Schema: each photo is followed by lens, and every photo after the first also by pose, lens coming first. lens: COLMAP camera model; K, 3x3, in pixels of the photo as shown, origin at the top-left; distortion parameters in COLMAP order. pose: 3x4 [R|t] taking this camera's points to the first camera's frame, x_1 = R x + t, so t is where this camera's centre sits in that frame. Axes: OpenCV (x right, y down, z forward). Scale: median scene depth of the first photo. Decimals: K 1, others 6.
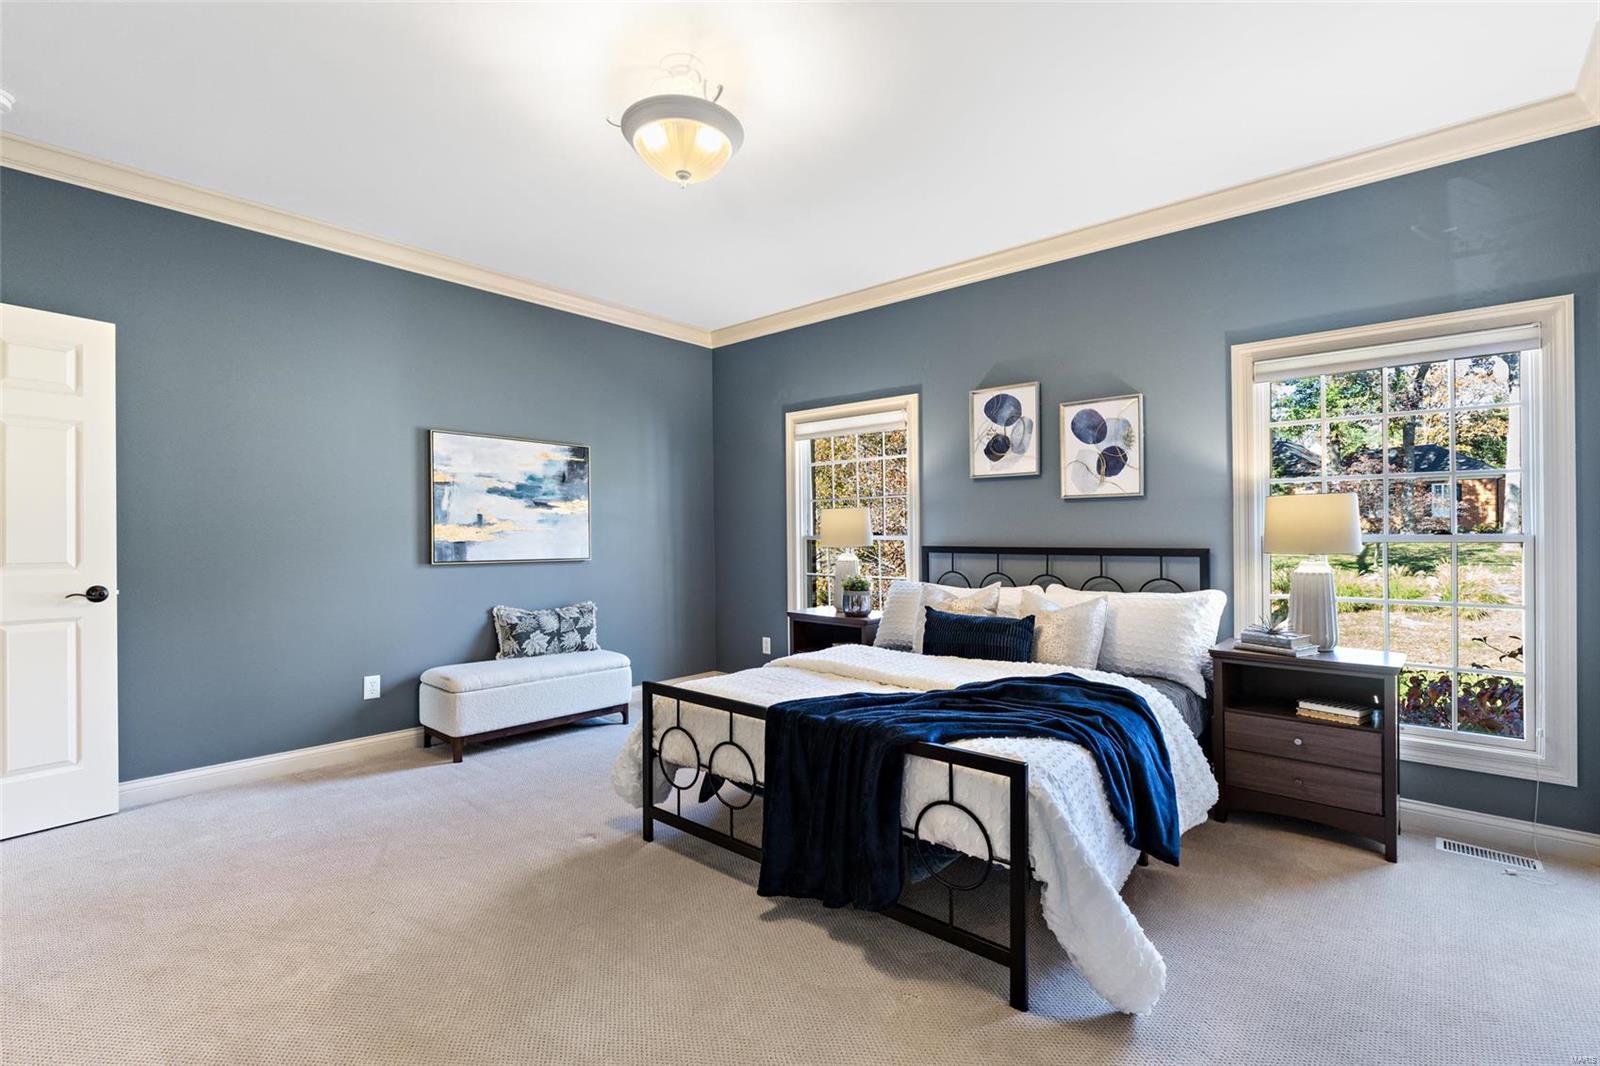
lens RADIAL K [[716.5, 0, 798.3], [0, 716.5, 535.7], [0, 0, 1]] dist [-0.005846, 0.000175]
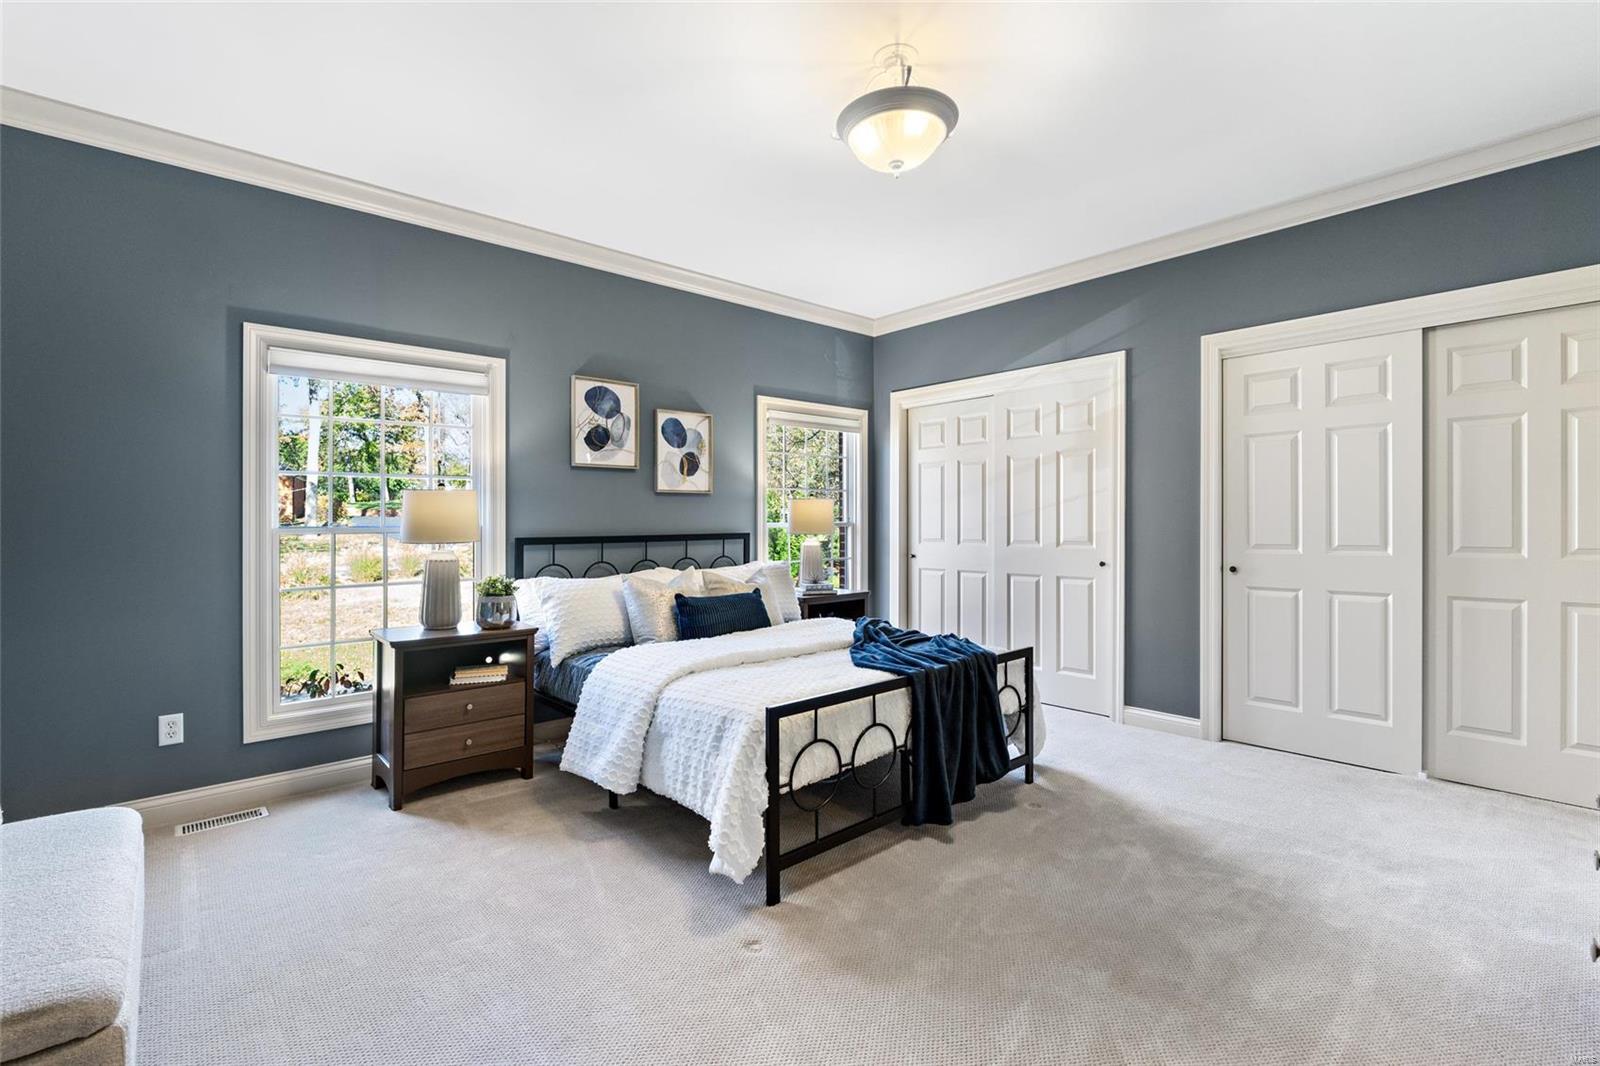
lens RADIAL K [[716.5, 0, 793.8], [0, 716.5, 520.9], [0, 0, 1]] dist [-0.005846, 0.000175]
pose [[0.126779, 0.000545, 0.991931, -0.766063], [0.008733, 0.999960, -0.001666, -0.002257], [-0.991893, 0.008873, 0.126769, 0.665980]]
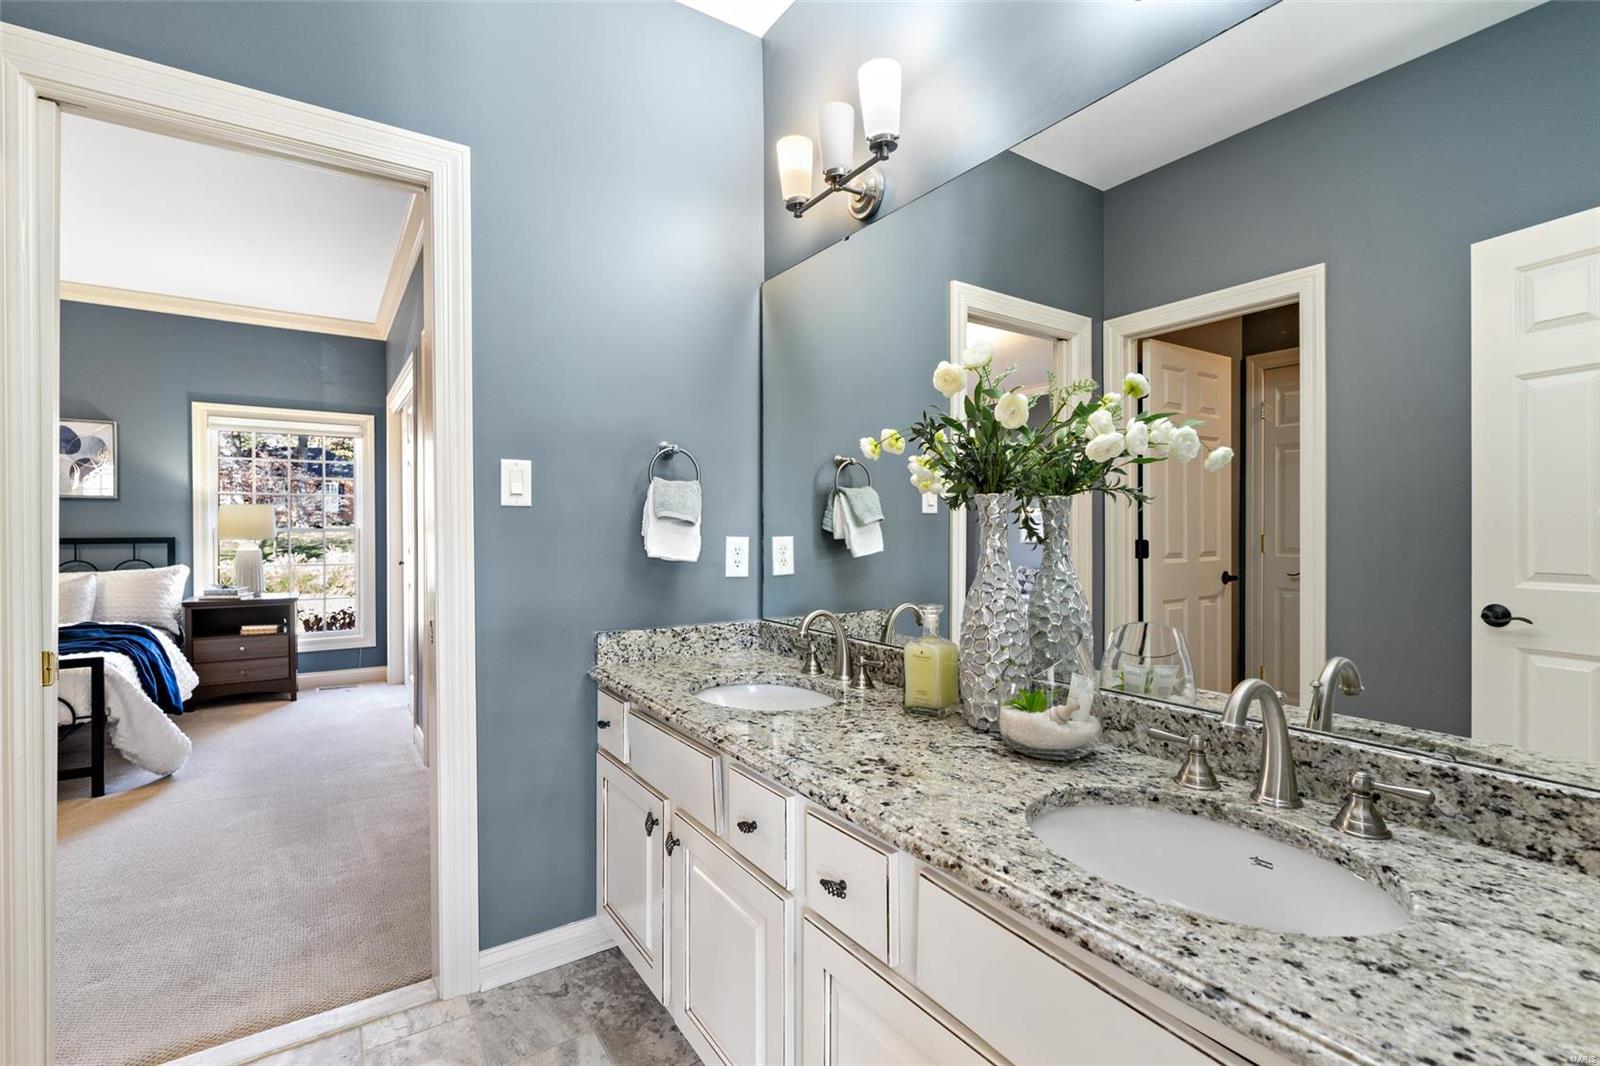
lens RADIAL K [[716.5, 0, 798.6], [0, 716.5, 530.0], [0, 0, 1]] dist [-0.005846, 0.000175]
pose [[0.253783, -0.003123, 0.967256, -0.465421], [-0.000069, 0.999995, 0.003247, -0.001518], [-0.967261, -0.000891, 0.253782, -0.547347]]
